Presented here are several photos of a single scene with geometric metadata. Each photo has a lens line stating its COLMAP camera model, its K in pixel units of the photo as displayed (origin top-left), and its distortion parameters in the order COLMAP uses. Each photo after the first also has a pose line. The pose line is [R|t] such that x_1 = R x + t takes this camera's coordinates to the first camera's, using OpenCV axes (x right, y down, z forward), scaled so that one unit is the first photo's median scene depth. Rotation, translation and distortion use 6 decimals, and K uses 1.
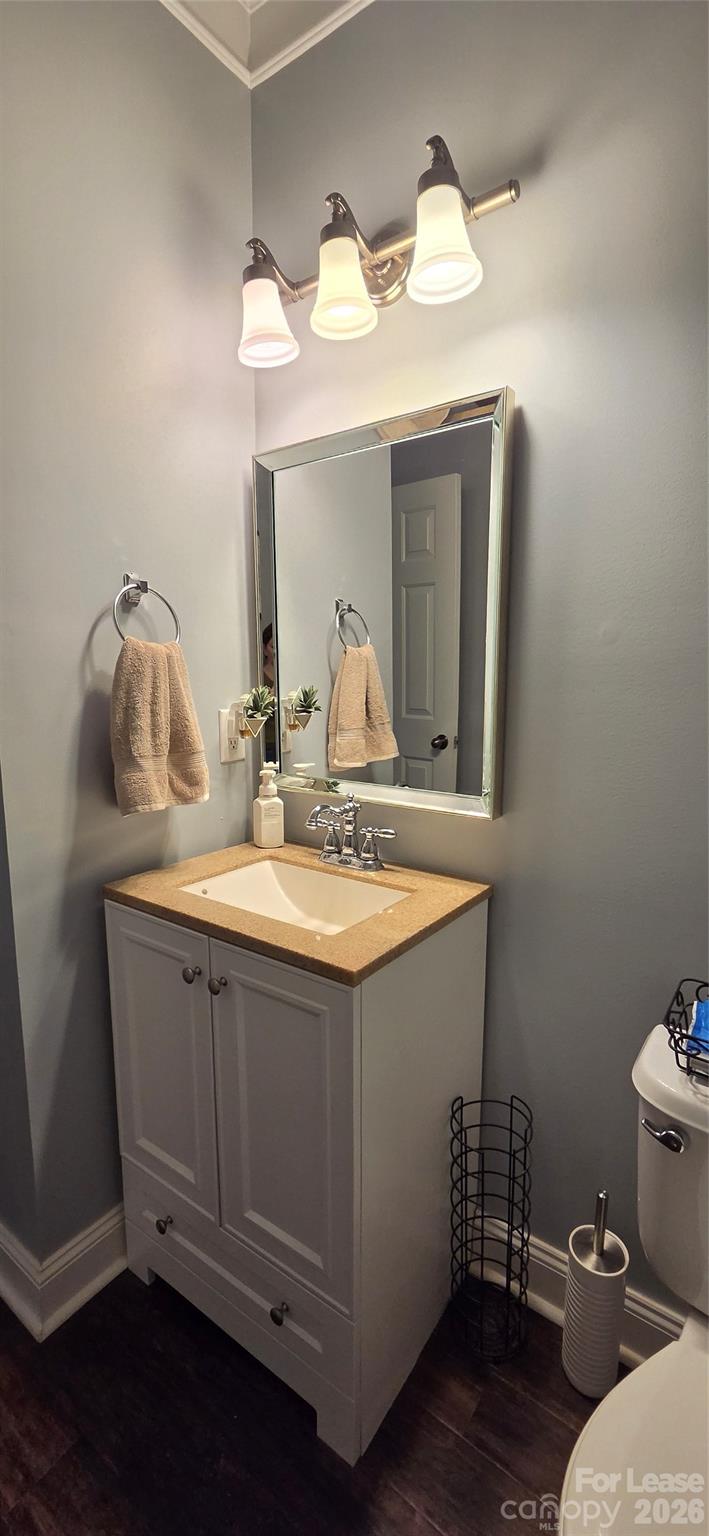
lens RADIAL K [[646.4, 0, 365.0], [0, 646.4, 765.8], [0, 0, 1]] dist [-0.001791, -0.000367]
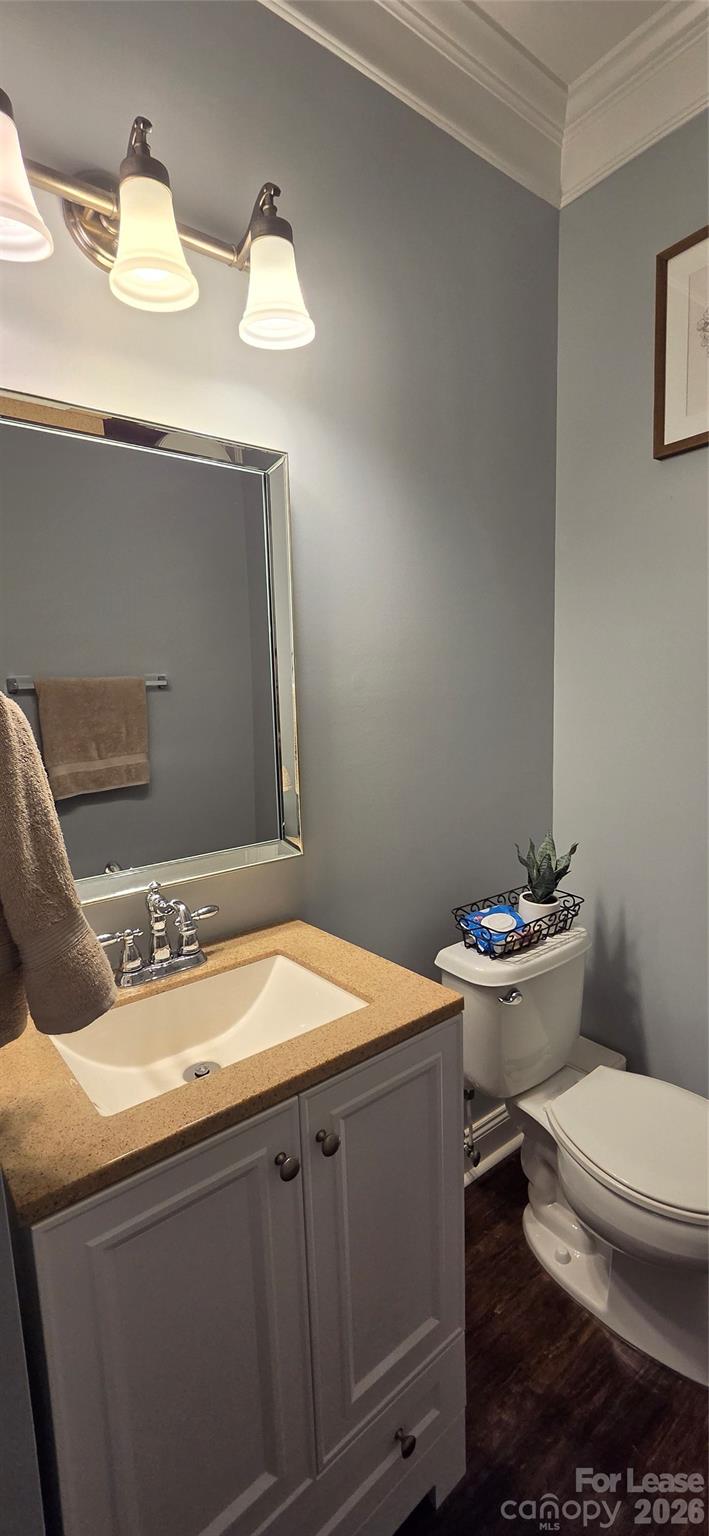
lens RADIAL K [[646.4, 0, 365.0], [0, 646.4, 765.8], [0, 0, 1]] dist [-0.001791, -0.000367]
pose [[0.263009, -0.130894, 0.955873, -0.753415], [0.174805, 0.980821, 0.086213, -0.130158], [-0.948825, 0.144416, 0.280846, 0.579690]]
